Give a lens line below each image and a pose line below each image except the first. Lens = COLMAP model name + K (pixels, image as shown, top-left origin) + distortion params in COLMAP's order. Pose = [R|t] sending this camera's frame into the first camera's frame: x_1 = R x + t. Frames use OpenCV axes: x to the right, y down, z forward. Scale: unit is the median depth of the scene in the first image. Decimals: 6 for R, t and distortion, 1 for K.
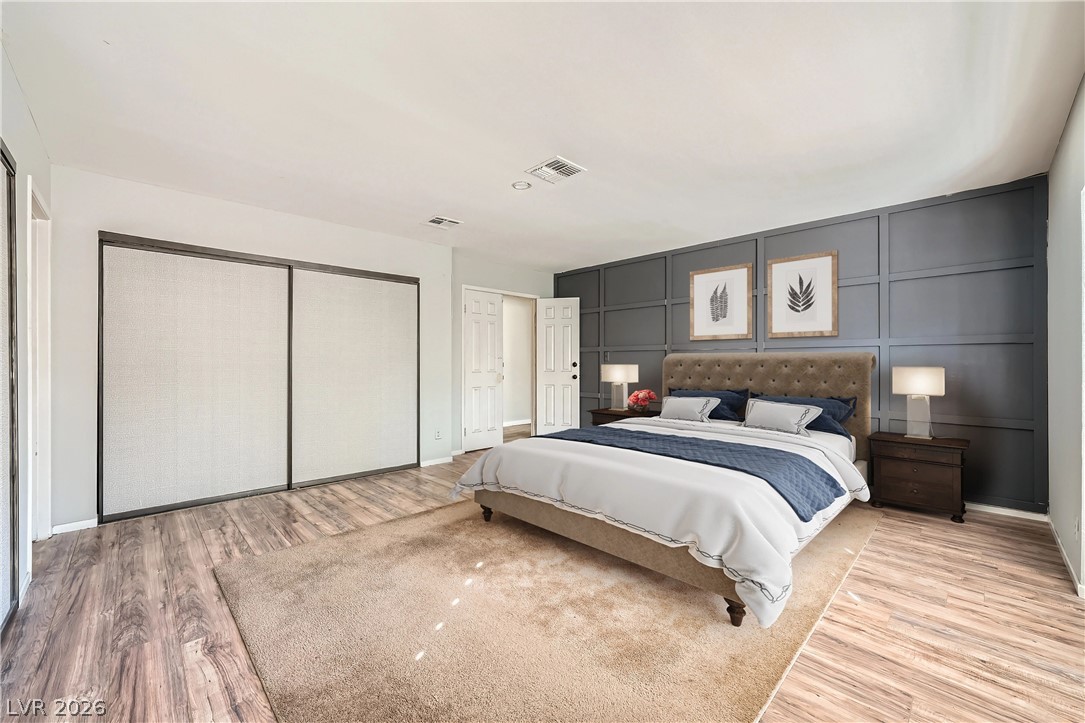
lens RADIAL K [[427.5, 0, 545.9], [0, 427.5, 362.4], [0, 0, 1]] dist [-0.012449, 0.003219]
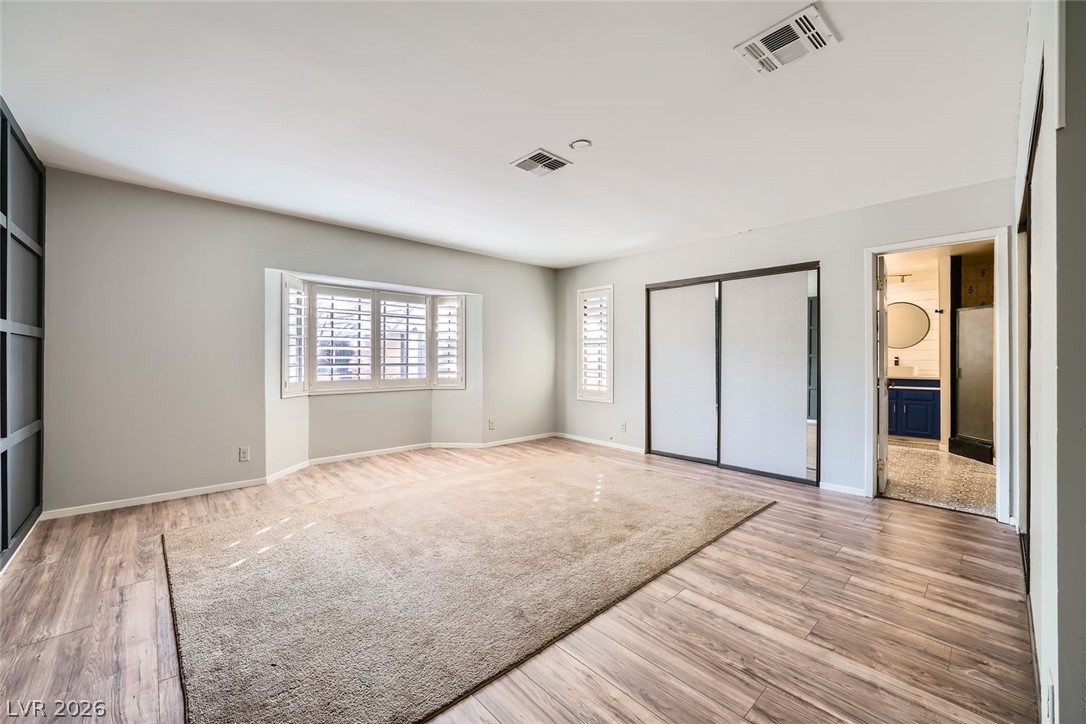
lens RADIAL K [[427.9, 0, 545.5], [0, 427.9, 358.5], [0, 0, 1]] dist [-0.012449, 0.003219]
pose [[-0.999737, -0.005203, 0.022344, -0.008933], [-0.005197, 0.999986, 0.000323, -0.005346], [-0.022345, 0.000207, -0.999750, 1.973327]]
